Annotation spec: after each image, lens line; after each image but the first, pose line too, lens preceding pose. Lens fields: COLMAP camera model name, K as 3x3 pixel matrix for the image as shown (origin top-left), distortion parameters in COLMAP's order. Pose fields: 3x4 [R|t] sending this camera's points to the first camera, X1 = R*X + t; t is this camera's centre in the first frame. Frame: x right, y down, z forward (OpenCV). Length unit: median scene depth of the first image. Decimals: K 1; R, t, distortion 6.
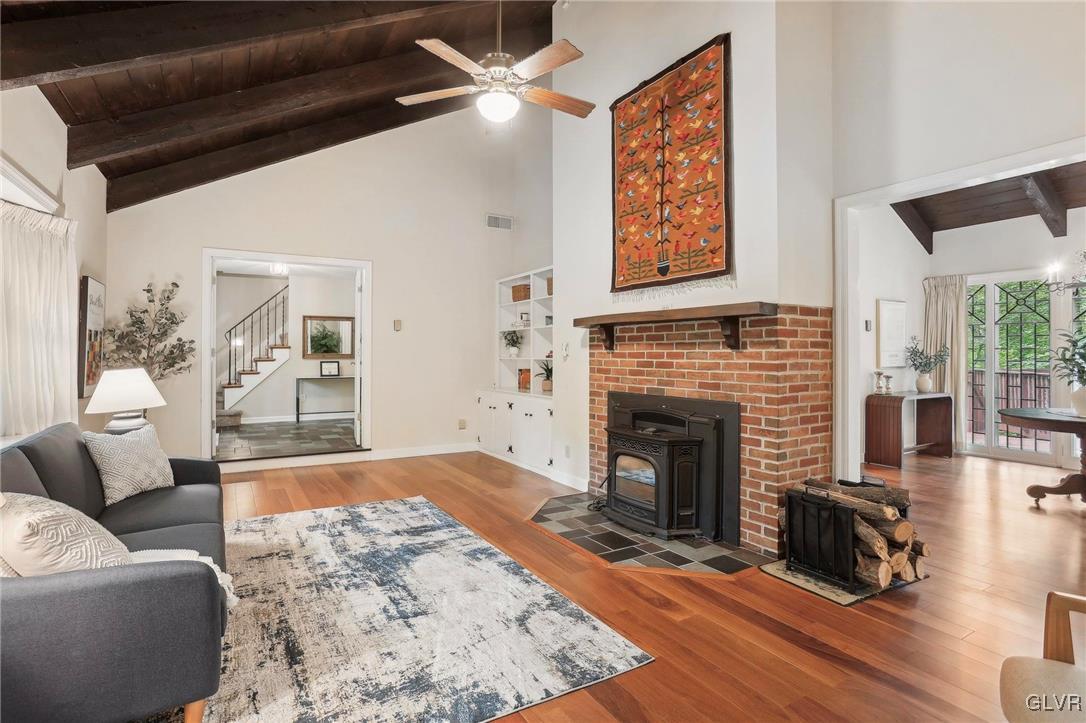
lens RADIAL K [[556.4, 0, 526.6], [0, 556.4, 350.1], [0, 0, 1]] dist [-0.017770, 0.000119]
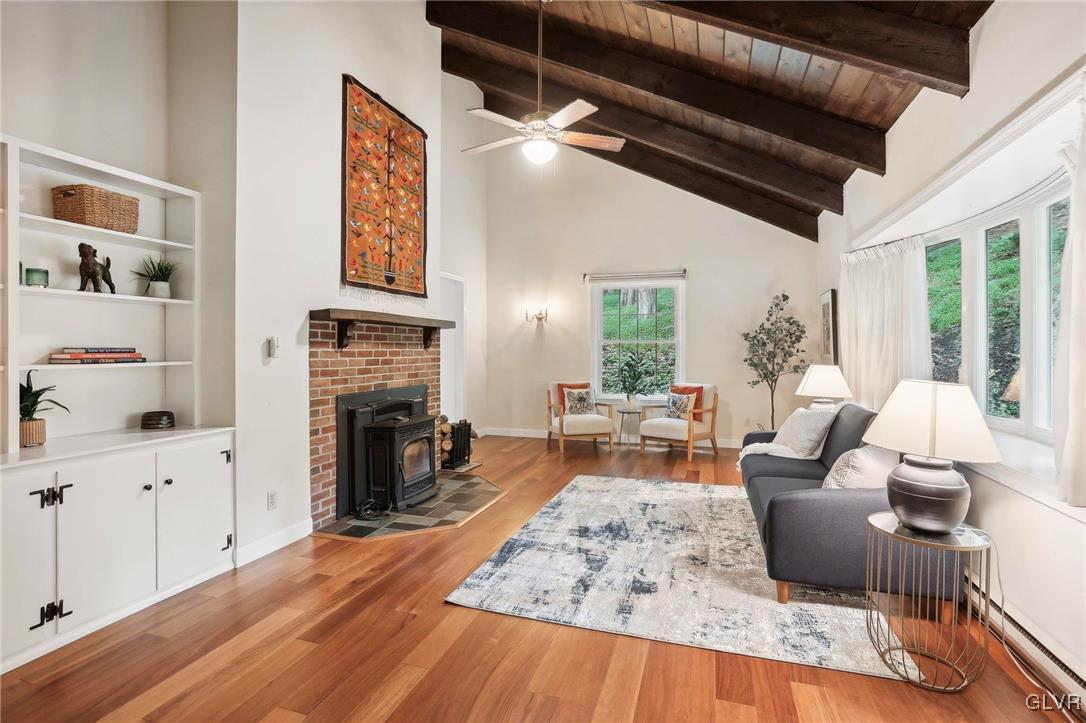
lens RADIAL K [[556.4, 0, 526.6], [0, 556.4, 350.1], [0, 0, 1]] dist [-0.017770, 0.000119]
pose [[-0.673163, -0.003193, 0.739488, -0.758989], [-0.005945, 0.999982, -0.001094, 0.001779], [-0.739471, -0.005133, -0.673169, 1.492596]]
